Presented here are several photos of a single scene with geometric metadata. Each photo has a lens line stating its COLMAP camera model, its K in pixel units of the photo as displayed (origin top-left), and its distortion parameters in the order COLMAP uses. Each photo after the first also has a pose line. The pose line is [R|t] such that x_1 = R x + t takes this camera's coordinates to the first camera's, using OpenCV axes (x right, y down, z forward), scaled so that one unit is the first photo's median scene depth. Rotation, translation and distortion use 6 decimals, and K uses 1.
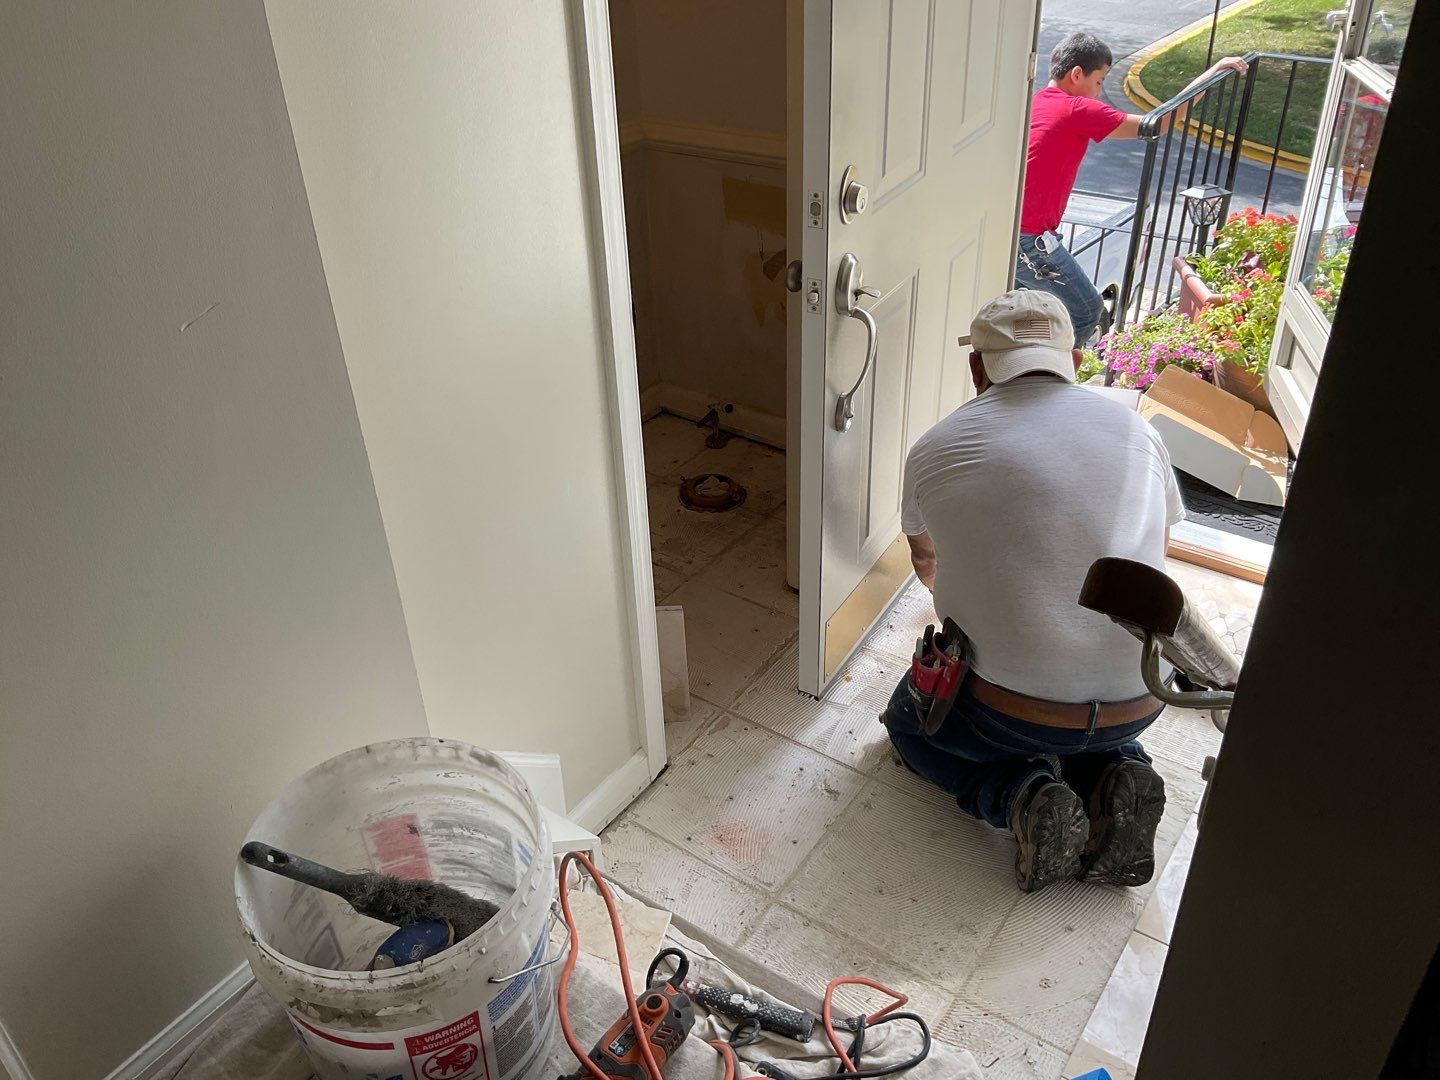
lens RADIAL K [[1212.0, 0, 719.3], [0, 1212.0, 526.8], [0, 0, 1]] dist [0.060779, -0.117644]
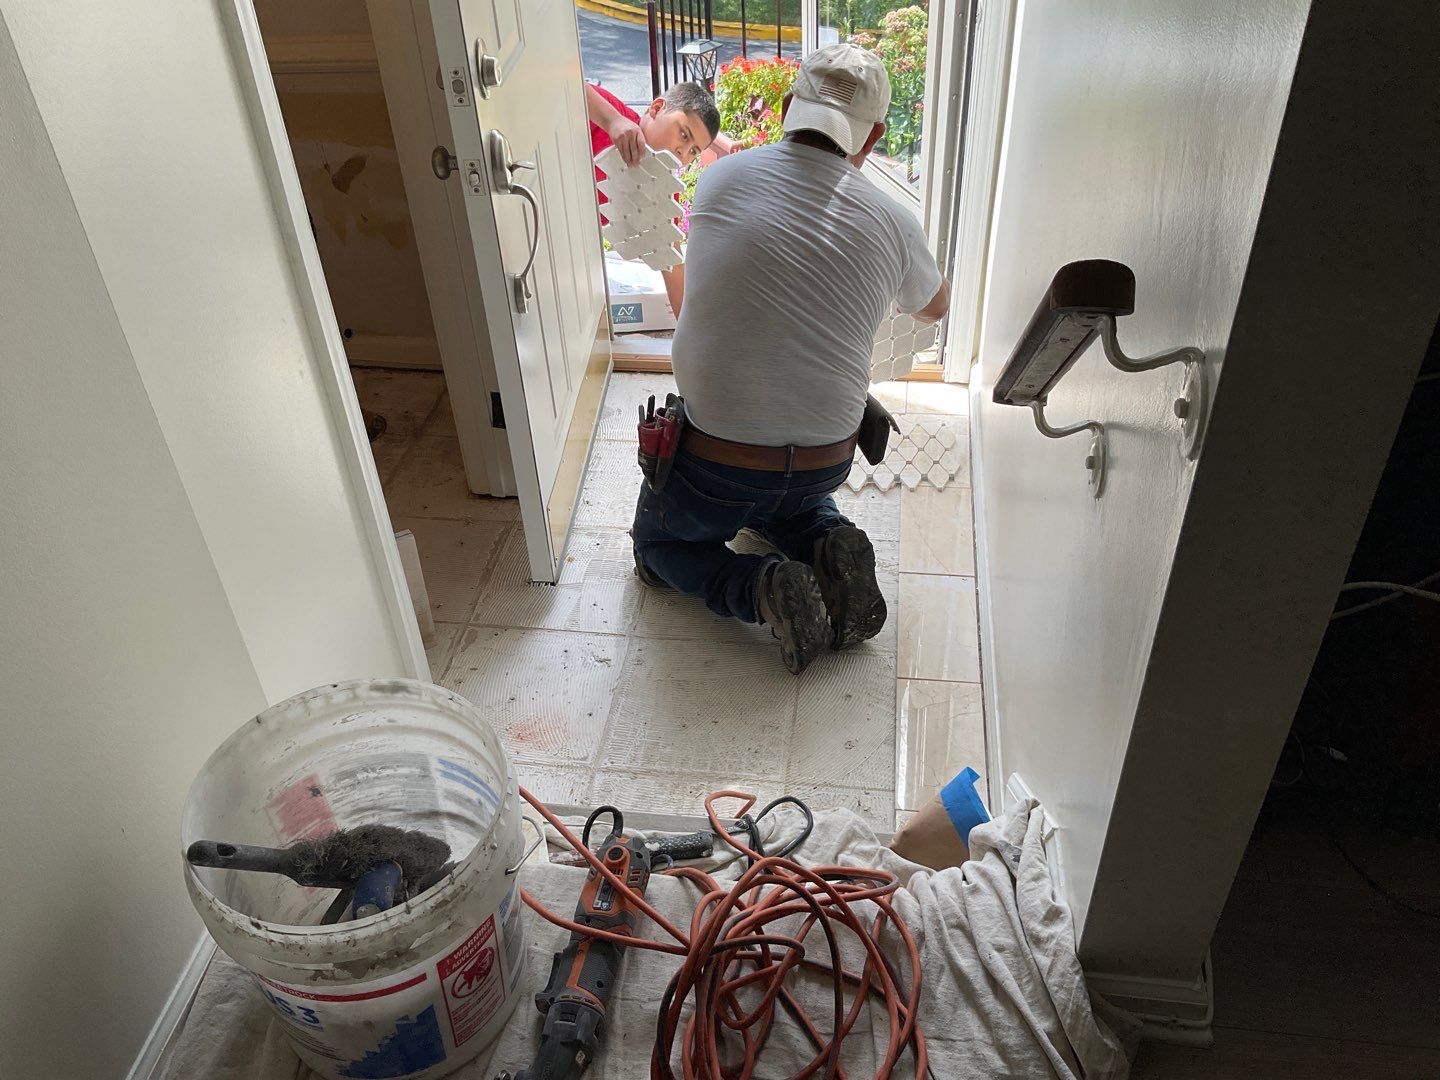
lens RADIAL K [[1212.0, 0, 726.2], [0, 1212.0, 542.9], [0, 0, 1]] dist [0.060779, -0.117644]
pose [[0.882244, -0.286289, 0.373743, -0.264265], [0.256581, 0.957990, 0.128147, 0.025178], [-0.394729, -0.017161, 0.918637, 0.013066]]
